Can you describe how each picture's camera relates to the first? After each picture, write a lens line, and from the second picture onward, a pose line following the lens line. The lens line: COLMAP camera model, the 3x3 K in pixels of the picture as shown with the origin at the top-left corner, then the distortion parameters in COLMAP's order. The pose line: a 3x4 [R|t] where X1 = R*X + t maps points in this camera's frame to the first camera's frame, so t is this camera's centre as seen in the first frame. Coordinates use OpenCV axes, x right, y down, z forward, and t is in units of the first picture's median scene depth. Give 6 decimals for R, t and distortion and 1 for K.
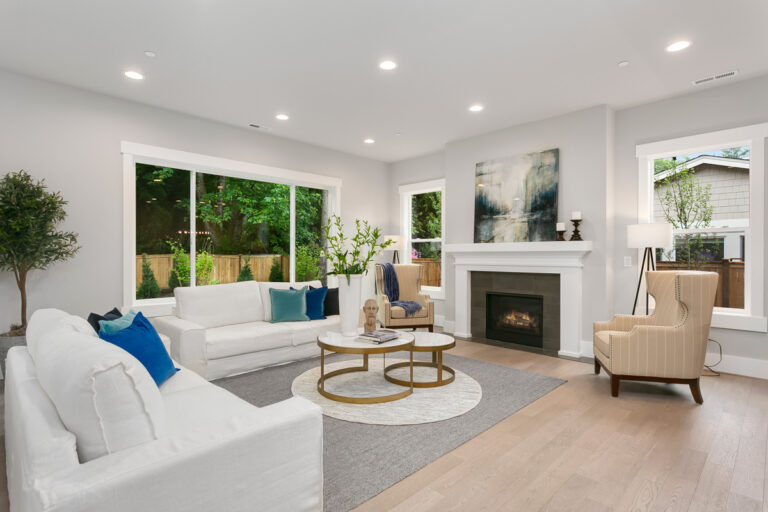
lens RADIAL K [[382.9, 0, 382.6], [0, 382.9, 256.2], [0, 0, 1]] dist [-0.004373, 0.003692]
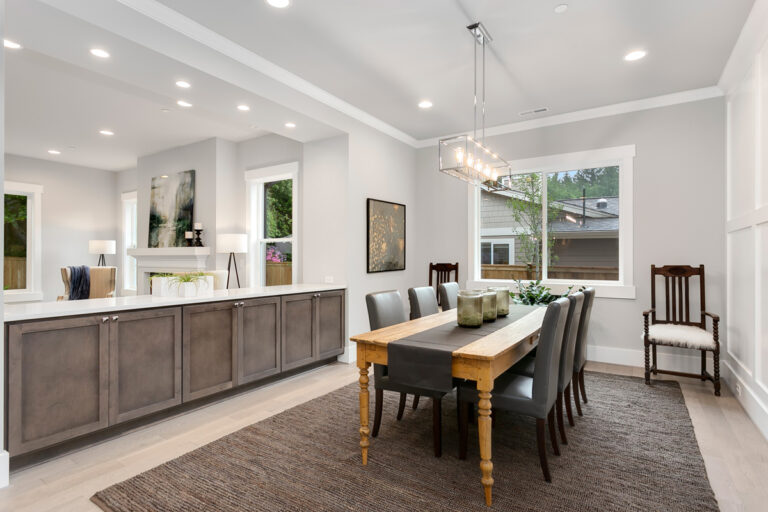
lens RADIAL K [[382.9, 0, 388.4], [0, 382.9, 251.0], [0, 0, 1]] dist [-0.004373, 0.003692]
pose [[0.972982, -0.005002, 0.230825, 0.731382], [0.007303, 0.999932, -0.009116, -0.010190], [-0.230764, 0.010555, 0.972953, -0.292220]]
